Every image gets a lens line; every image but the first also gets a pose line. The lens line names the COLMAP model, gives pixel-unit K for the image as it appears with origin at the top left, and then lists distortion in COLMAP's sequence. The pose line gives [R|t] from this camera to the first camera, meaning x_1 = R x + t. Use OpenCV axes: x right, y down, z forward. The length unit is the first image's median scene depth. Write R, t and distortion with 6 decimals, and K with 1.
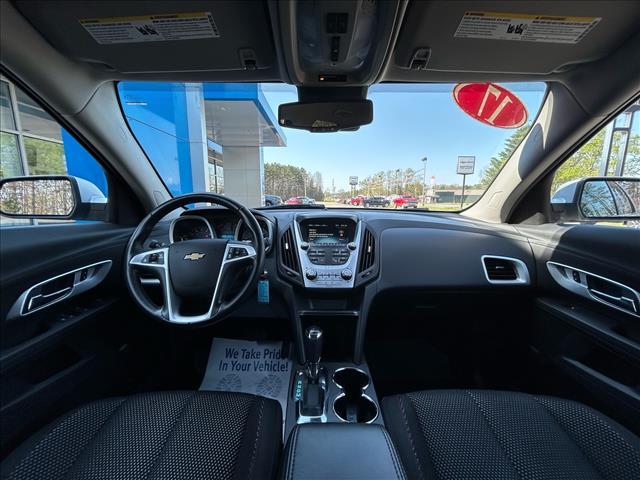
lens RADIAL K [[254.2, 0, 321.1], [0, 254.2, 243.3], [0, 0, 1]] dist [0.009208, -0.000937]
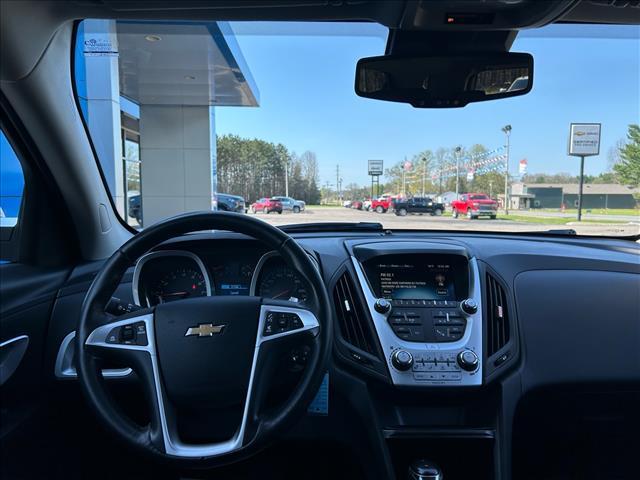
lens RADIAL K [[480.3, 0, 321.0], [0, 480.3, 252.4], [0, 0, 1]] dist [0.052052, -0.056186]
pose [[0.999892, -0.001803, 0.014610, -0.210942], [0.002767, 0.997802, -0.066213, -0.036301], [-0.014459, 0.066247, 0.997699, -0.034165]]
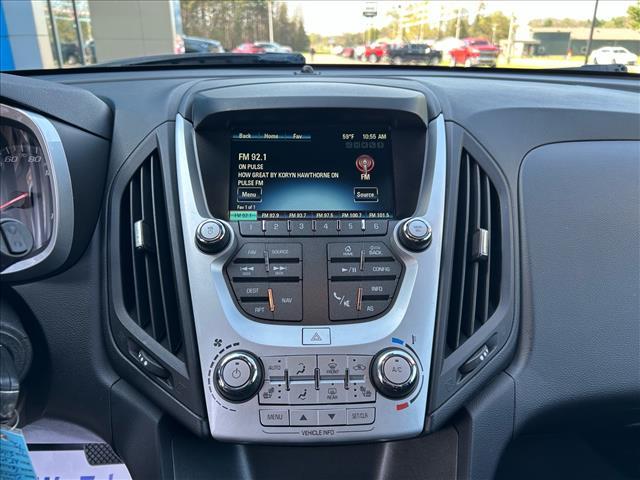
lens RADIAL K [[480.3, 0, 319.3], [0, 480.3, 239.1], [0, 0, 1]] dist [0.052052, -0.056186]
pose [[0.999567, -0.011396, 0.027130, 0.021399], [0.005690, 0.979421, 0.201746, -0.075764], [-0.028871, -0.201505, 0.979062, 0.563759]]
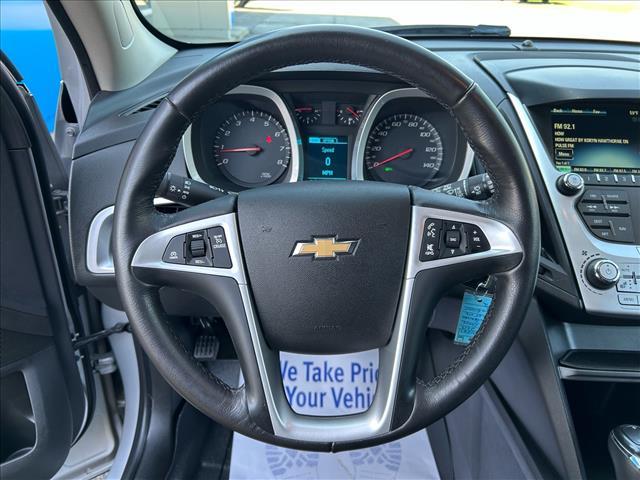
lens RADIAL K [[480.3, 0, 319.8], [0, 480.3, 236.4], [0, 0, 1]] dist [0.052052, -0.056186]
pose [[0.999403, 0.023934, -0.024916, -0.389577], [-0.014929, 0.949538, 0.313297, -0.125395], [0.031157, -0.312738, 0.949328, 0.334345]]
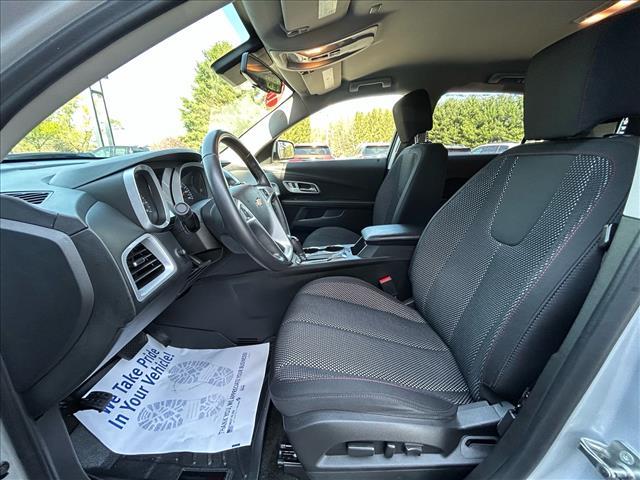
lens RADIAL K [[254.2, 0, 314.4], [0, 254.2, 237.9], [0, 0, 1]] dist [0.009208, -0.000937]
pose [[0.039362, -0.295354, 0.954577, -1.147848], [0.159581, 0.944914, 0.285783, -0.041068], [-0.986400, 0.141084, 0.084327, 0.607411]]
